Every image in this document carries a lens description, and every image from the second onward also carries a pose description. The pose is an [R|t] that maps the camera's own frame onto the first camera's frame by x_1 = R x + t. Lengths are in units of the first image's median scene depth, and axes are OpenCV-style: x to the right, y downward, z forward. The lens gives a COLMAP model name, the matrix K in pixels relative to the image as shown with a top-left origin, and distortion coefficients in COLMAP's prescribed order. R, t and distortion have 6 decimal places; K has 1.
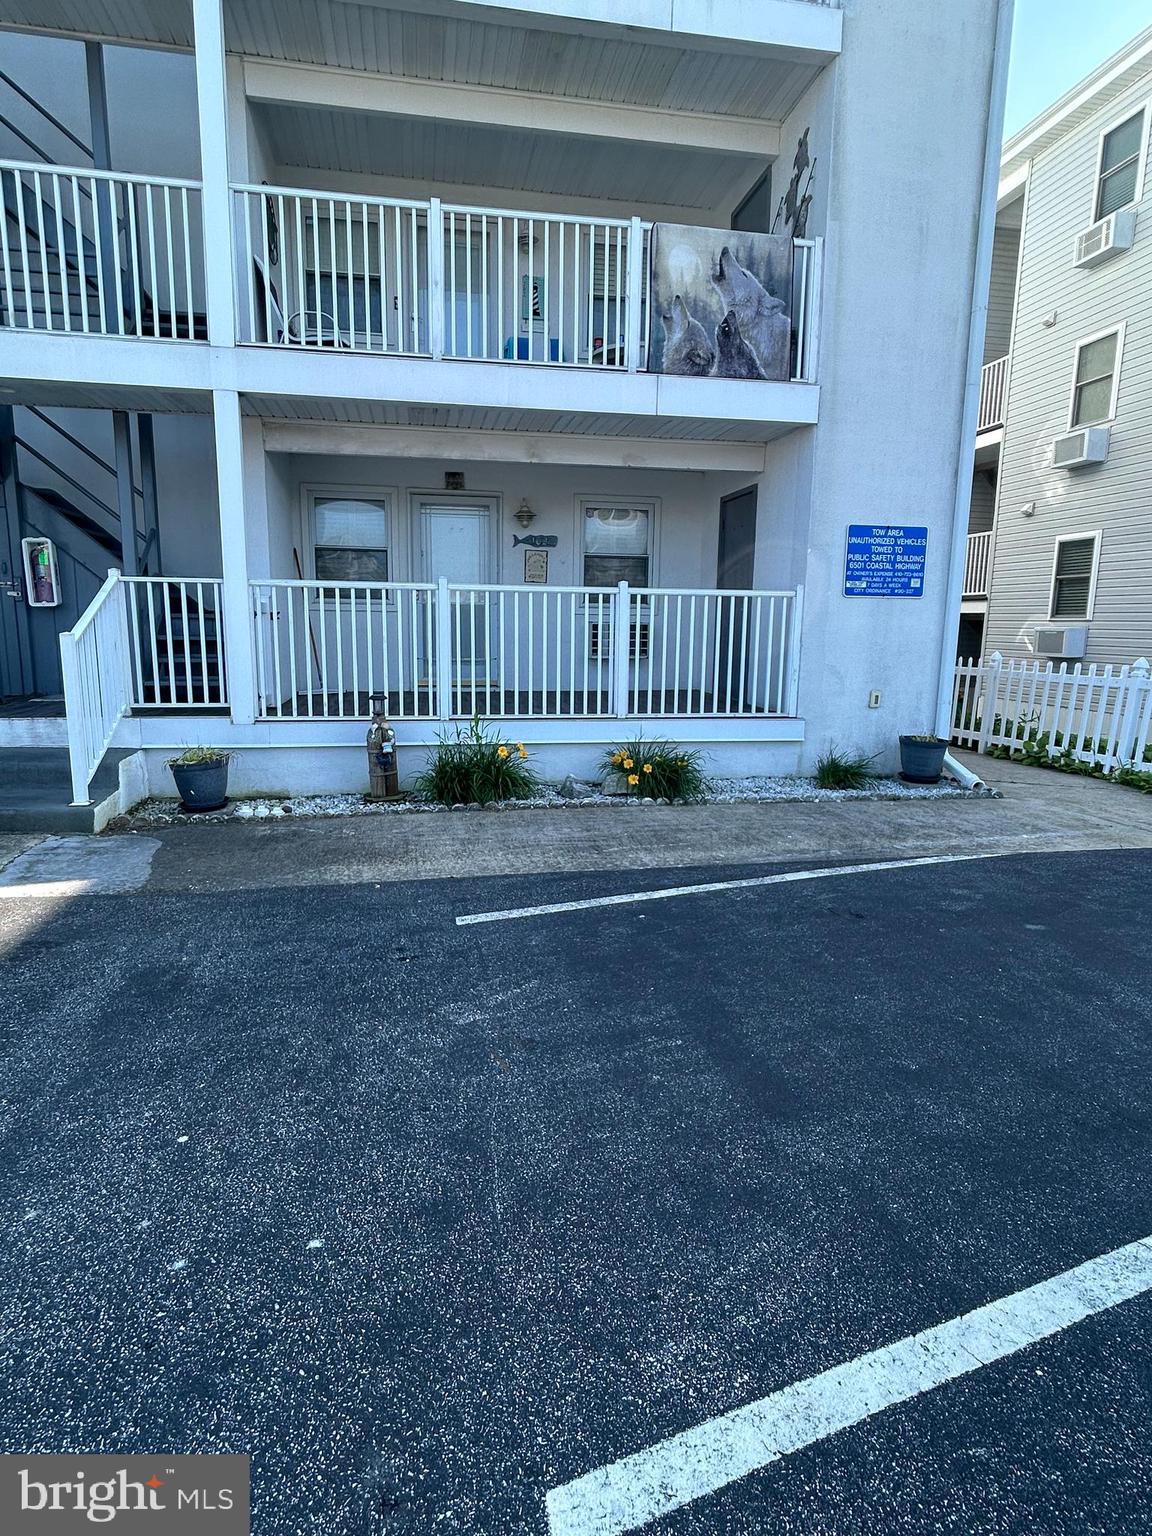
lens RADIAL K [[845.1, 0, 578.3], [0, 845.1, 769.3], [0, 0, 1]] dist [-0.002404, -0.001334]
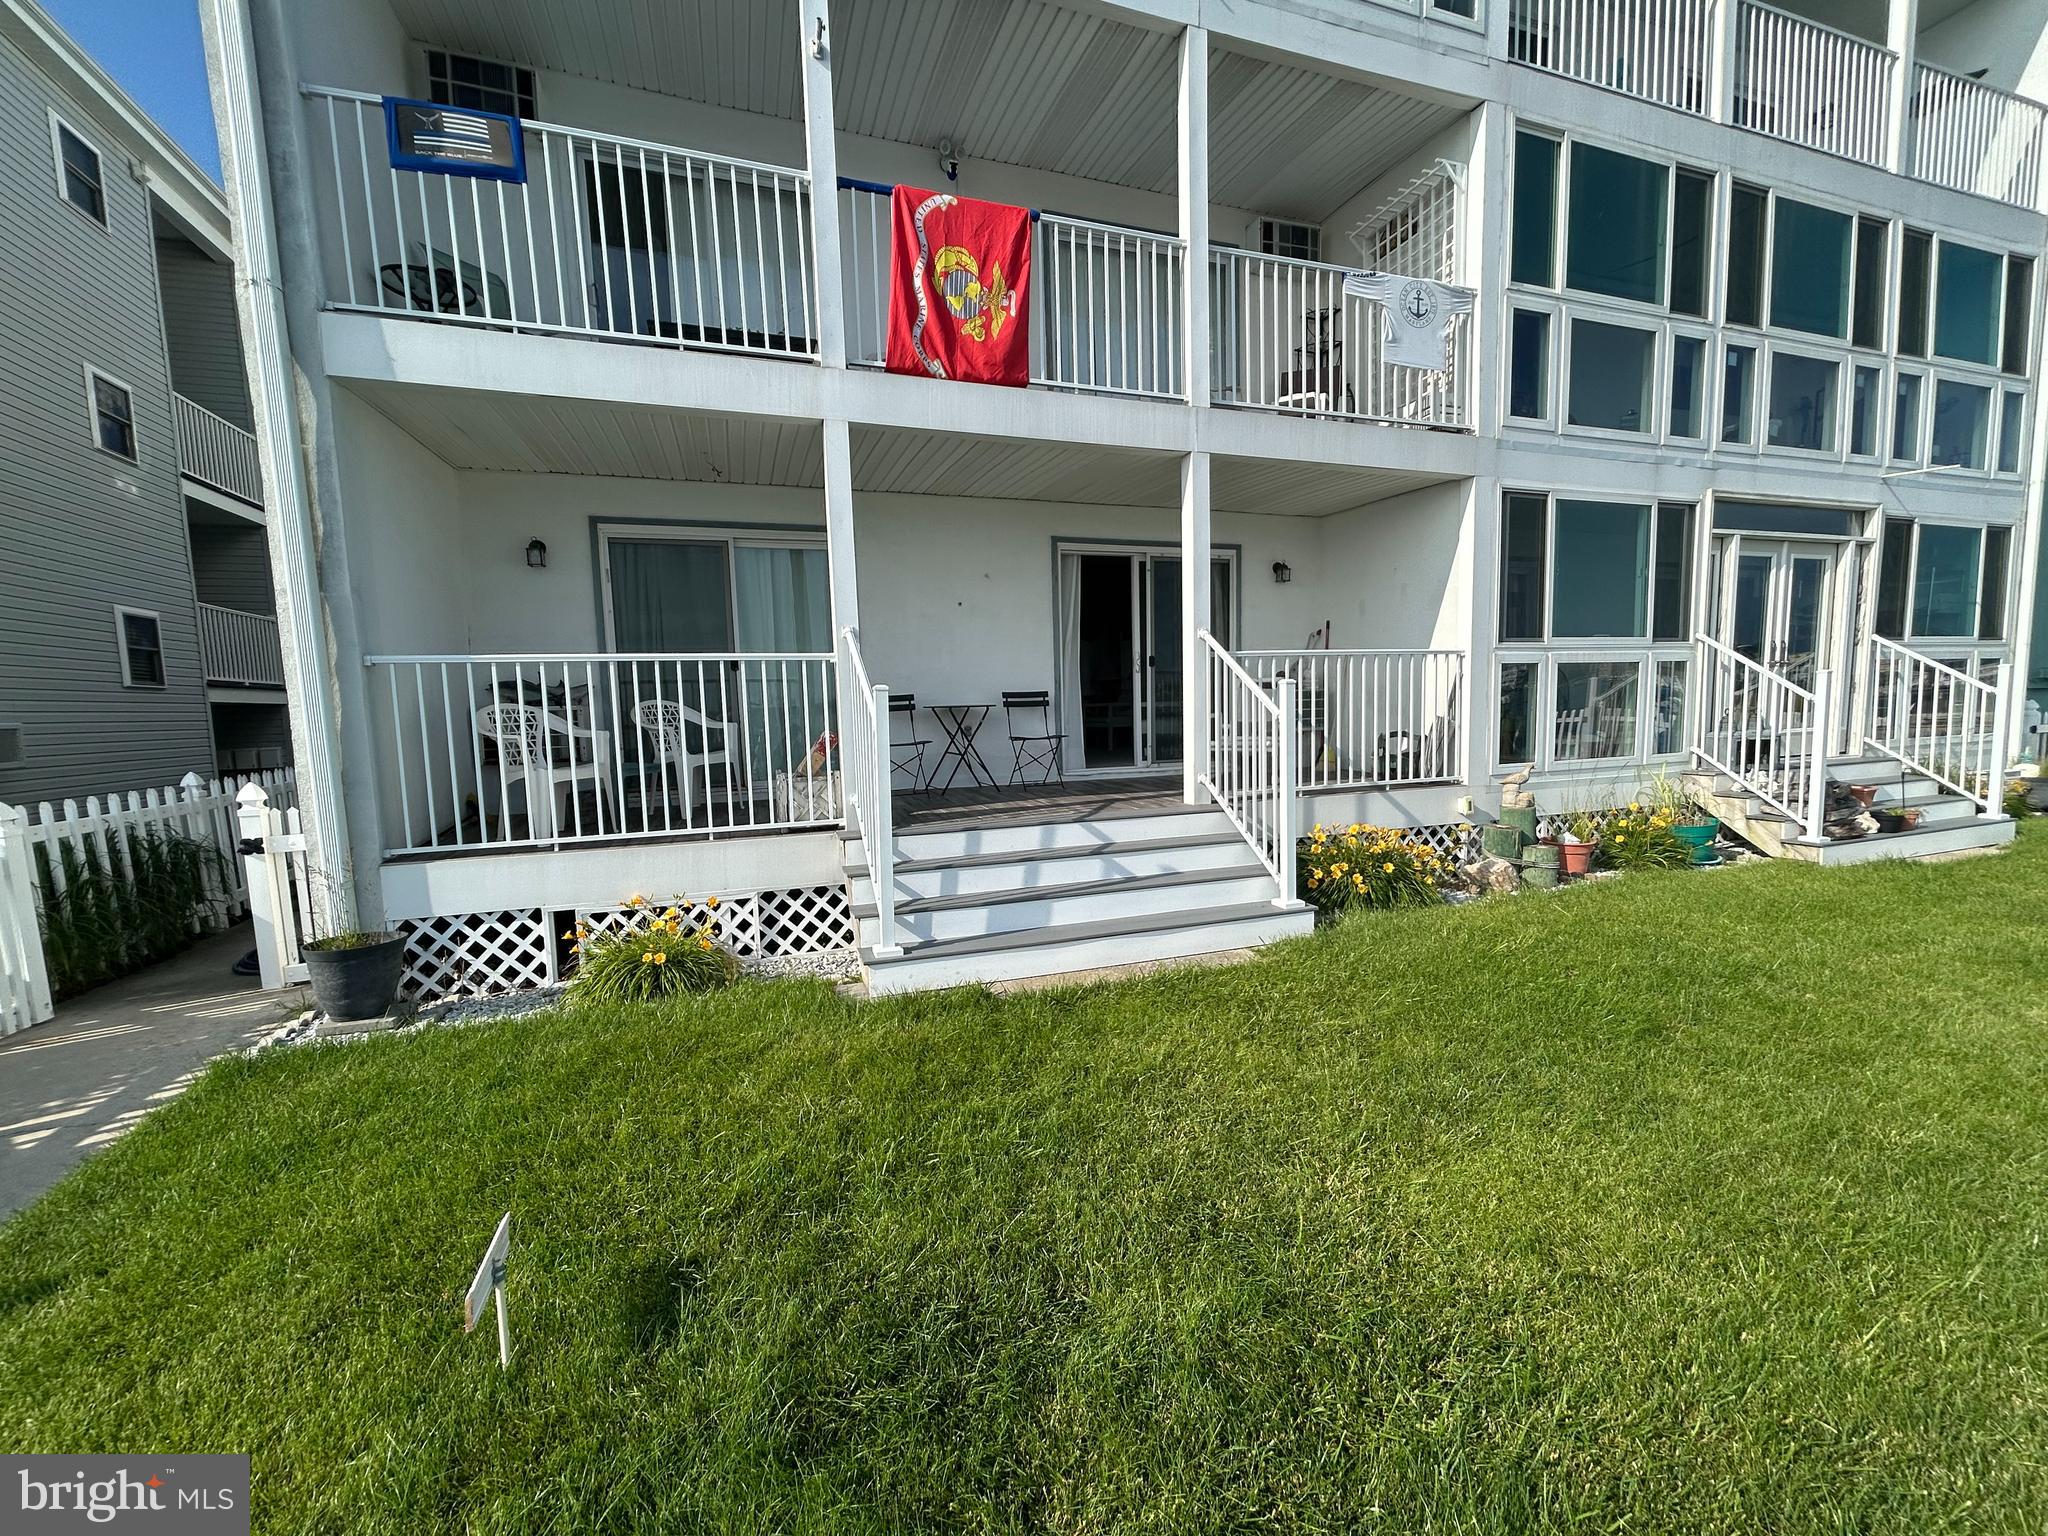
lens RADIAL K [[828.2, 0, 1023.3], [0, 828.2, 781.4], [0, 0, 1]] dist [0.001021, 0.000954]
pose [[-0.143077, -0.102512, 0.984388, -0.601586], [0.204015, 0.970205, 0.130687, -0.183579], [-0.968456, 0.219528, -0.117900, 1.063130]]
